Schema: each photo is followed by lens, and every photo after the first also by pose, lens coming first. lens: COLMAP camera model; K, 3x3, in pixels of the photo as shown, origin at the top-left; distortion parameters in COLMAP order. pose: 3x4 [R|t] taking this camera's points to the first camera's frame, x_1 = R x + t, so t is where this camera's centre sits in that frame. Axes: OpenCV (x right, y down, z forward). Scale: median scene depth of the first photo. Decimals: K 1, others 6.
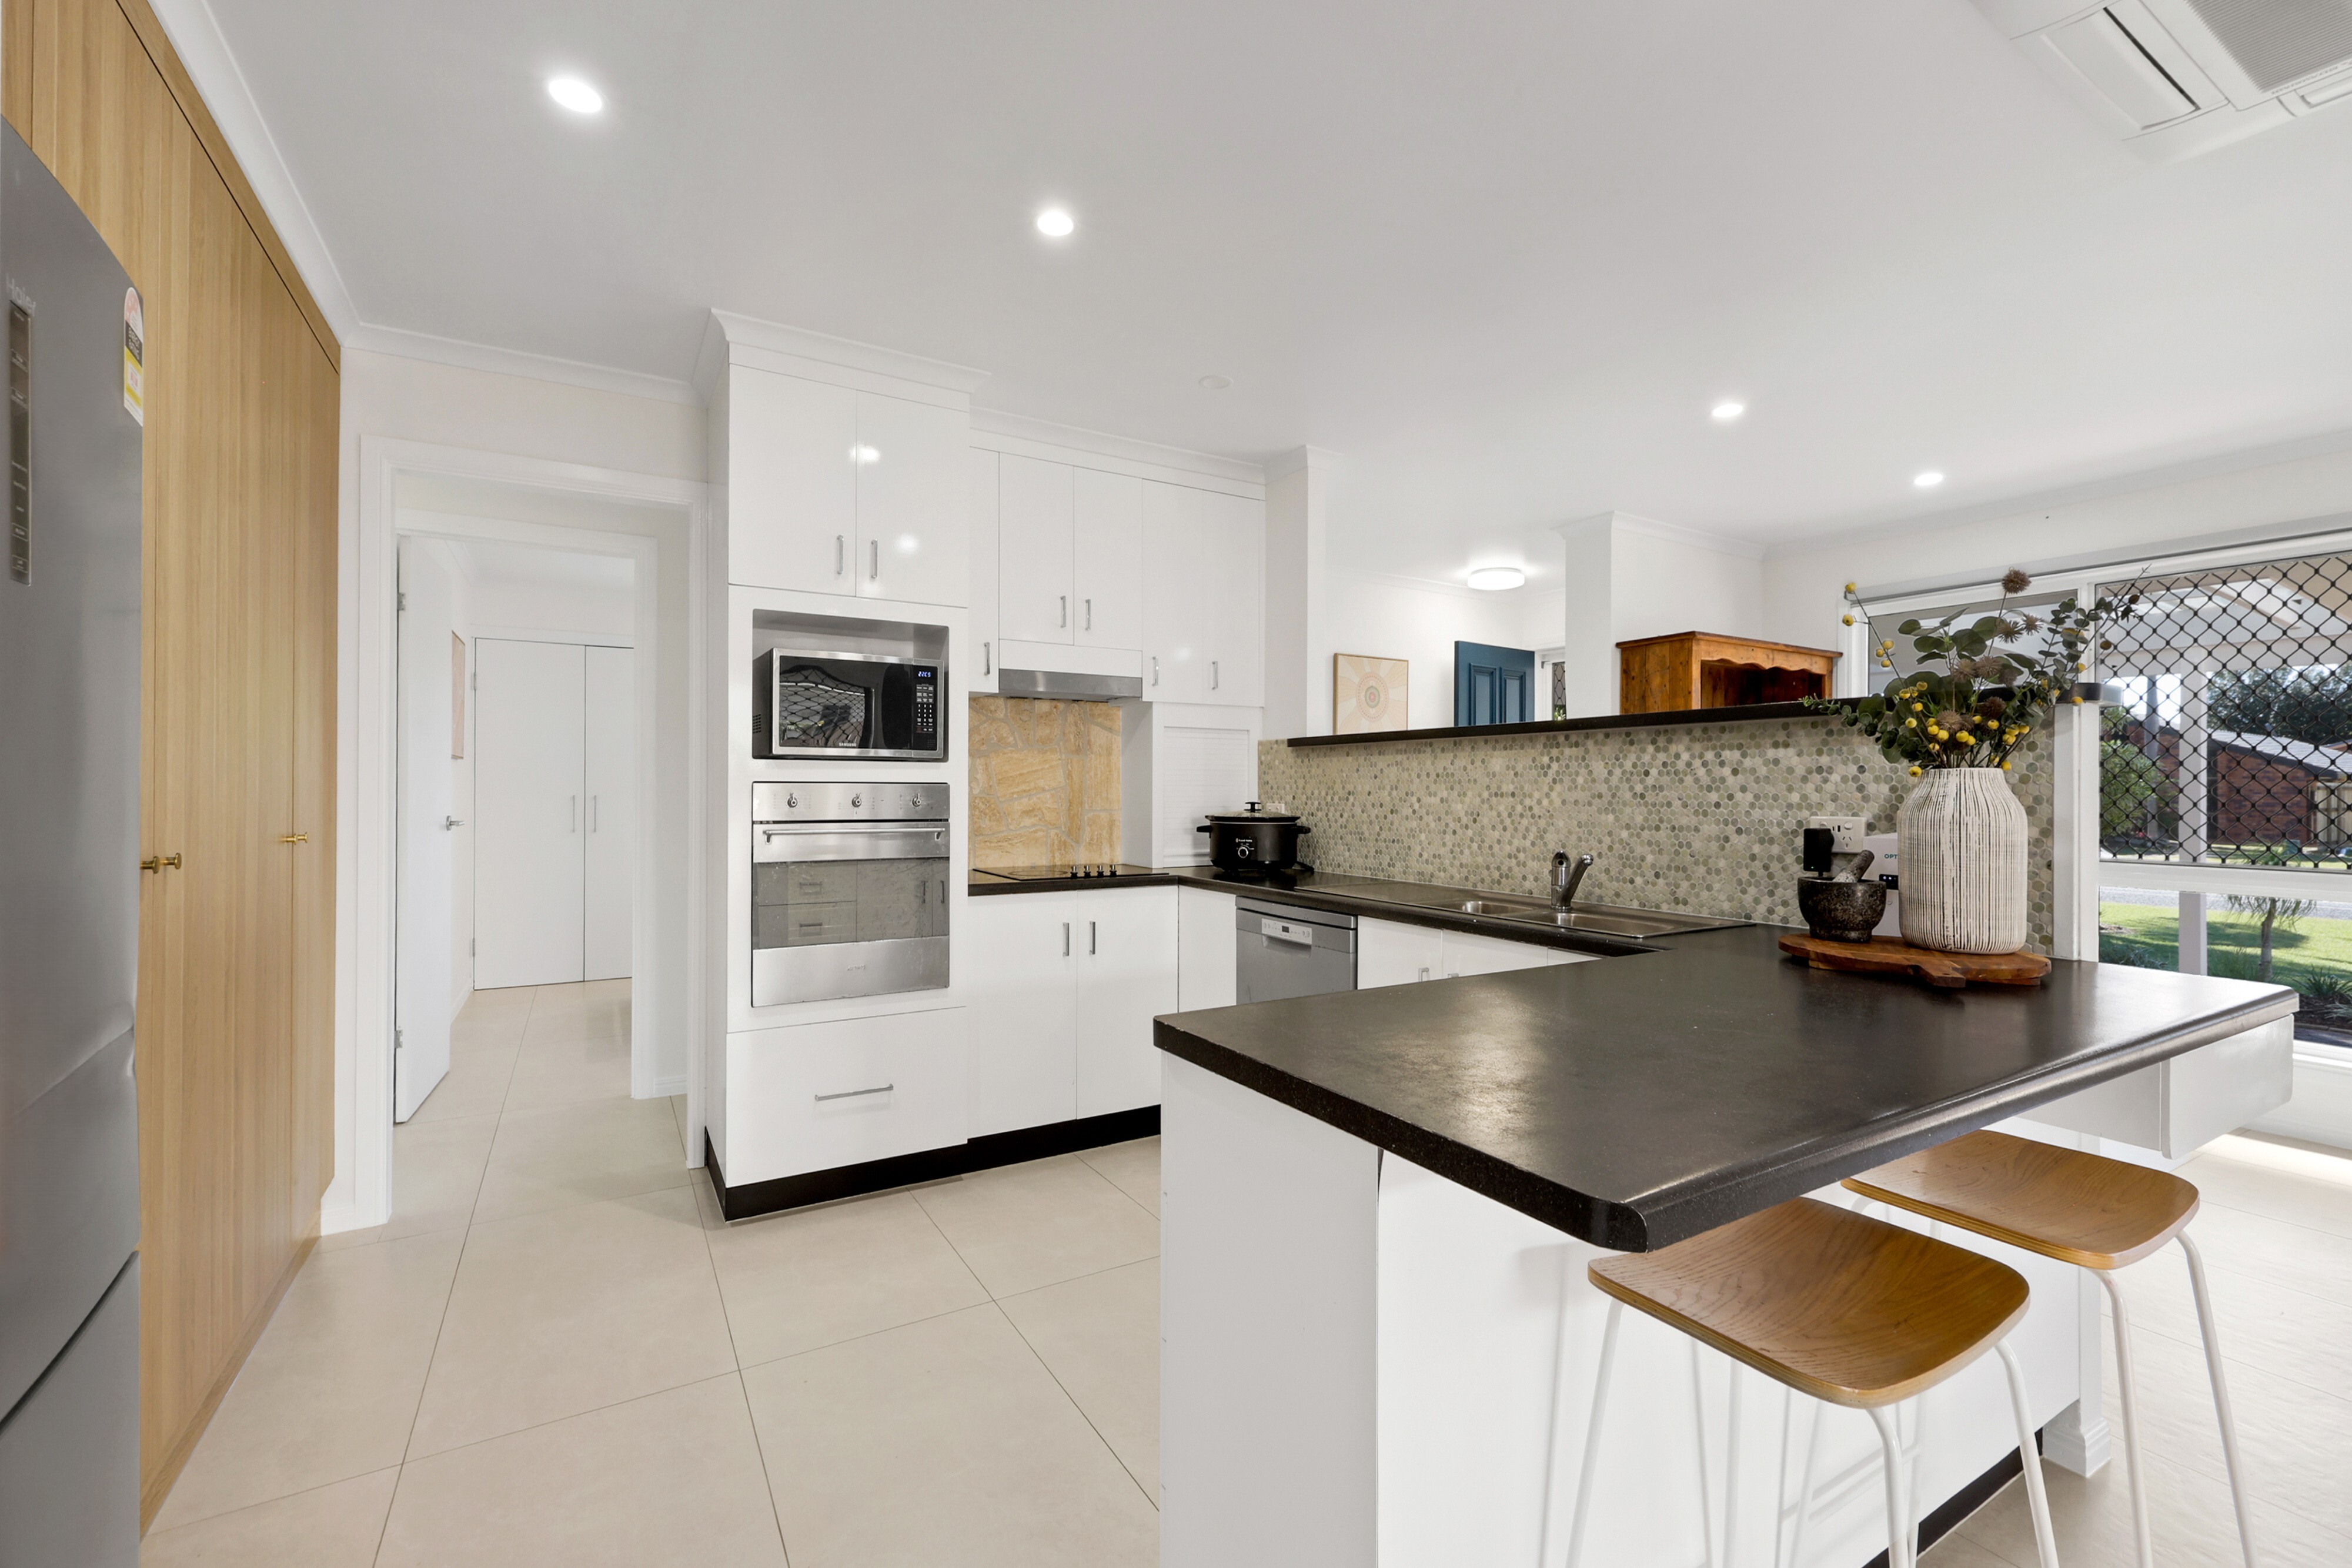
lens RADIAL K [[1002.9, 0, 1183.4], [0, 1002.9, 785.5], [0, 0, 1]] dist [0.000011, 0.000074]
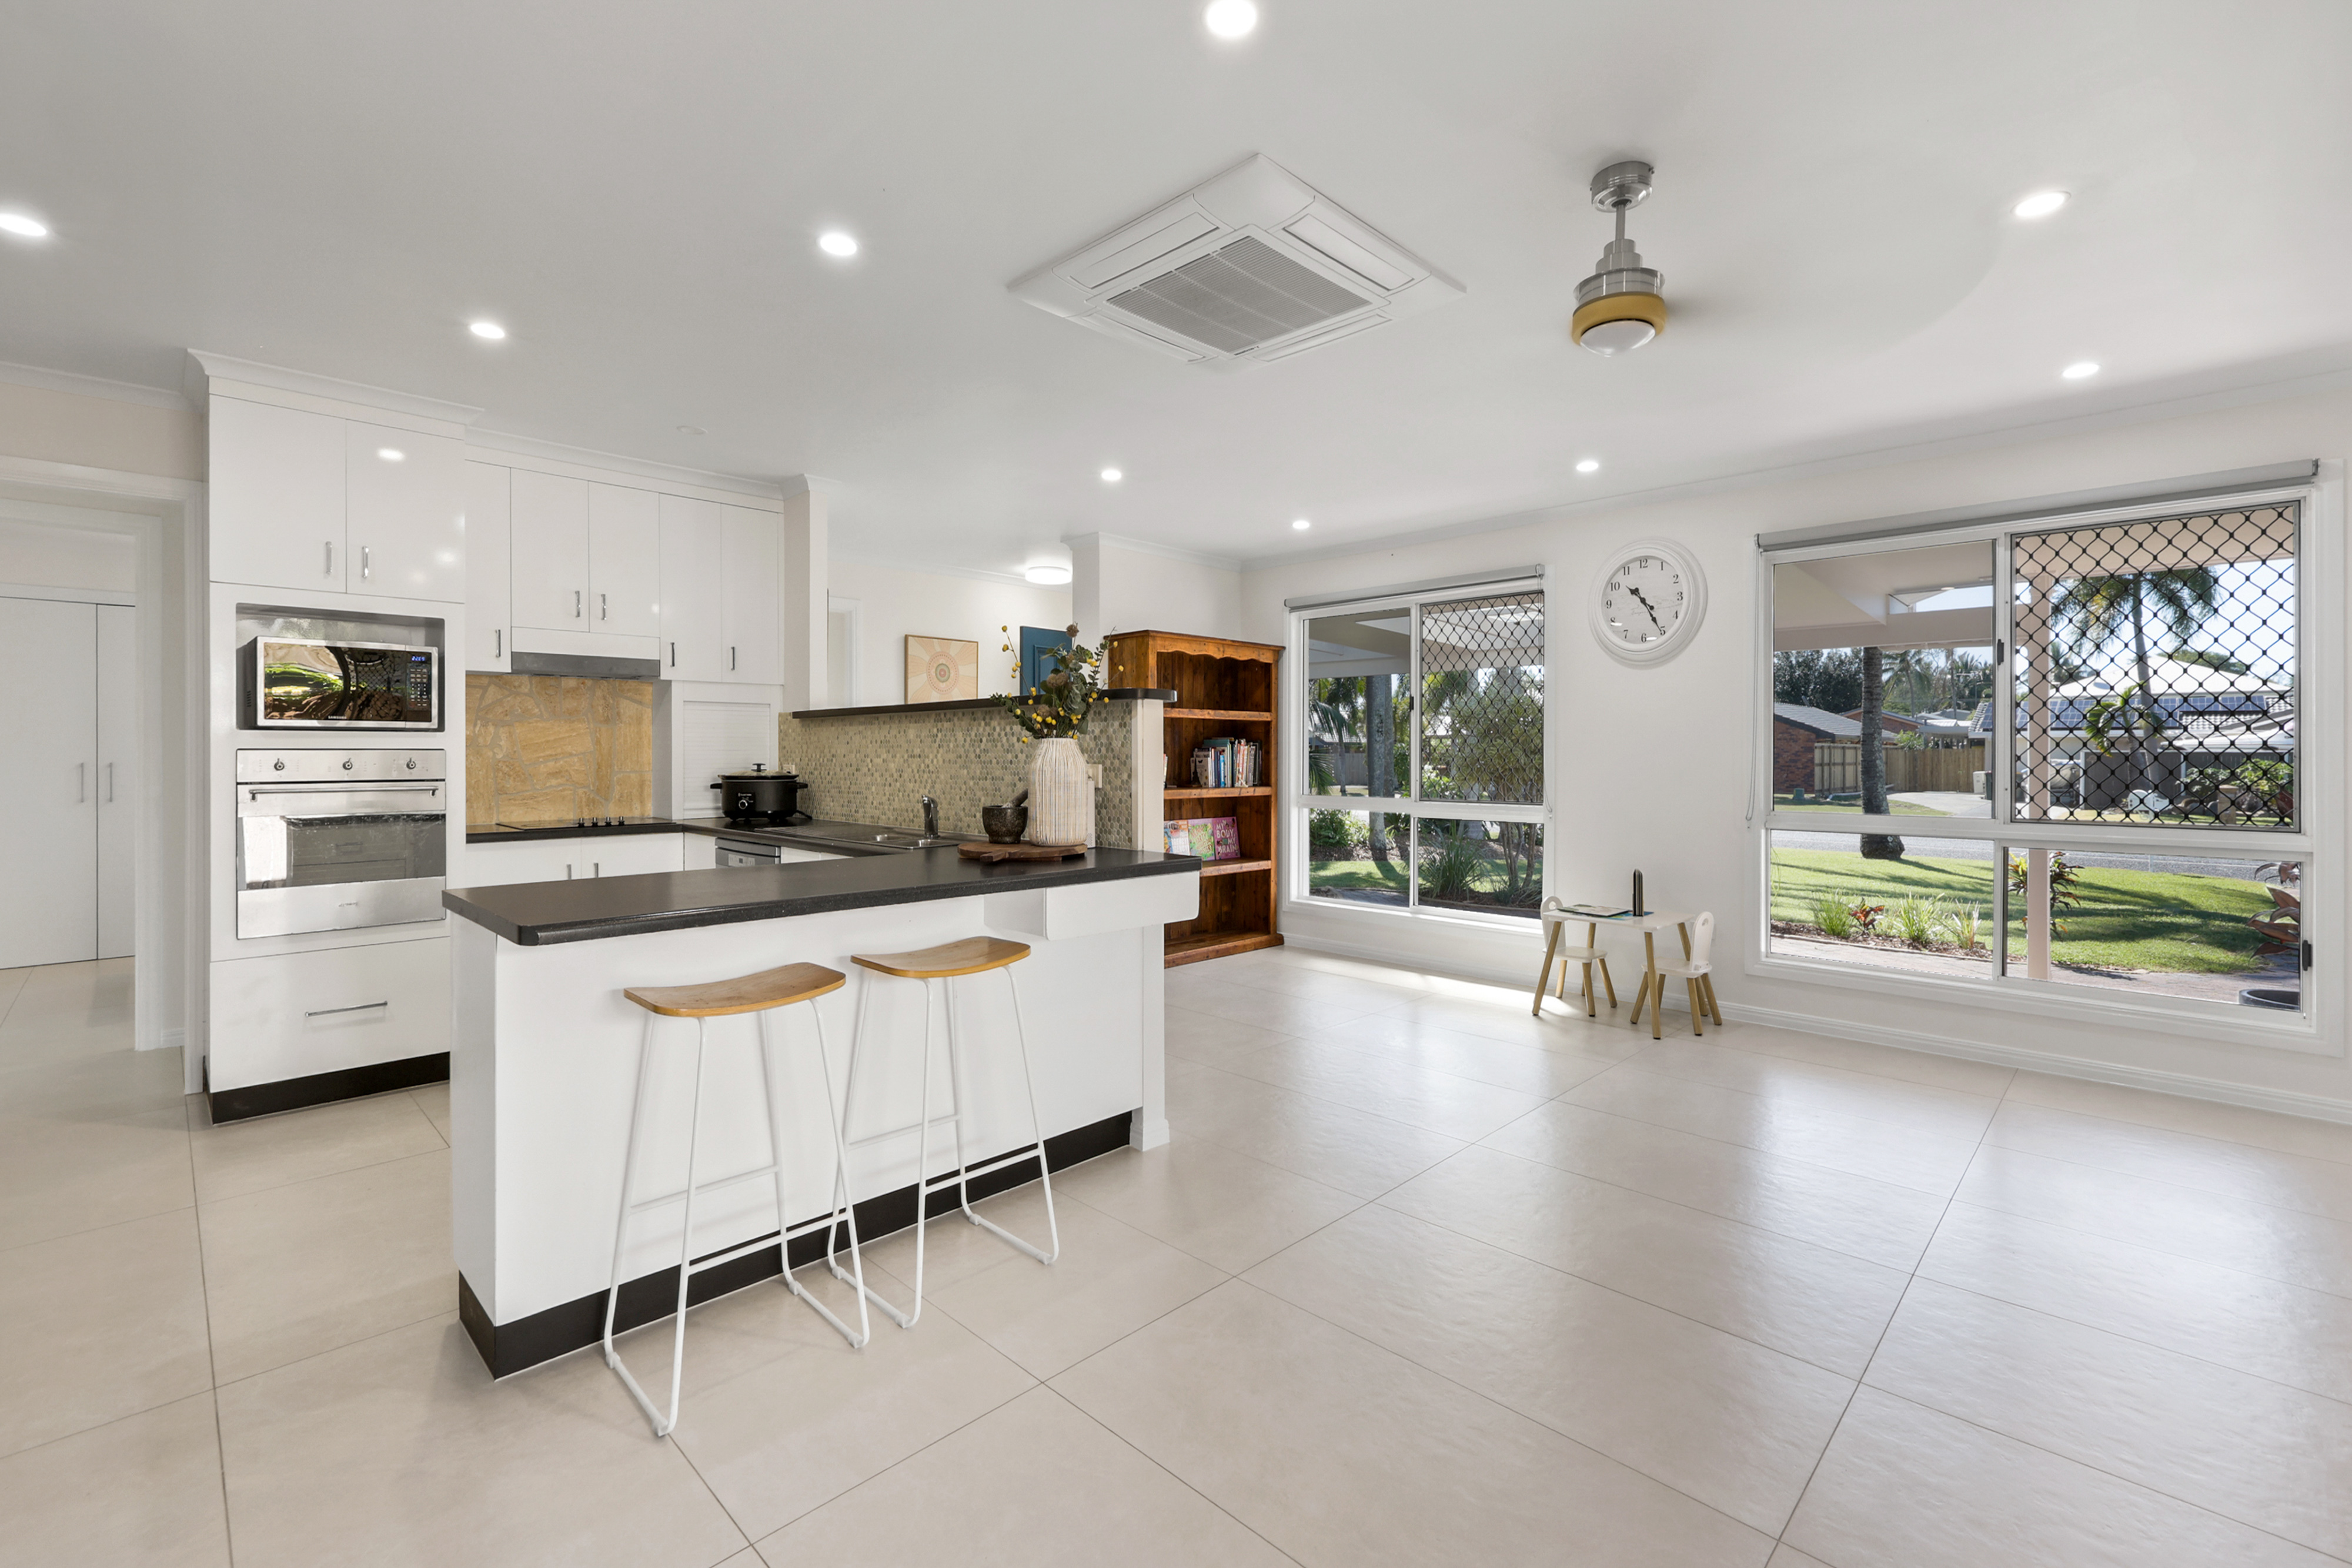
lens RADIAL K [[1002.9, 0, 1174.9], [0, 1002.9, 750.6], [0, 0, 1]] dist [0.000011, 0.000074]
pose [[0.965064, -0.004425, 0.261978, 0.250157], [0.003960, 0.999990, 0.002303, -0.000084], [-0.261986, -0.001185, 0.965071, -0.328336]]
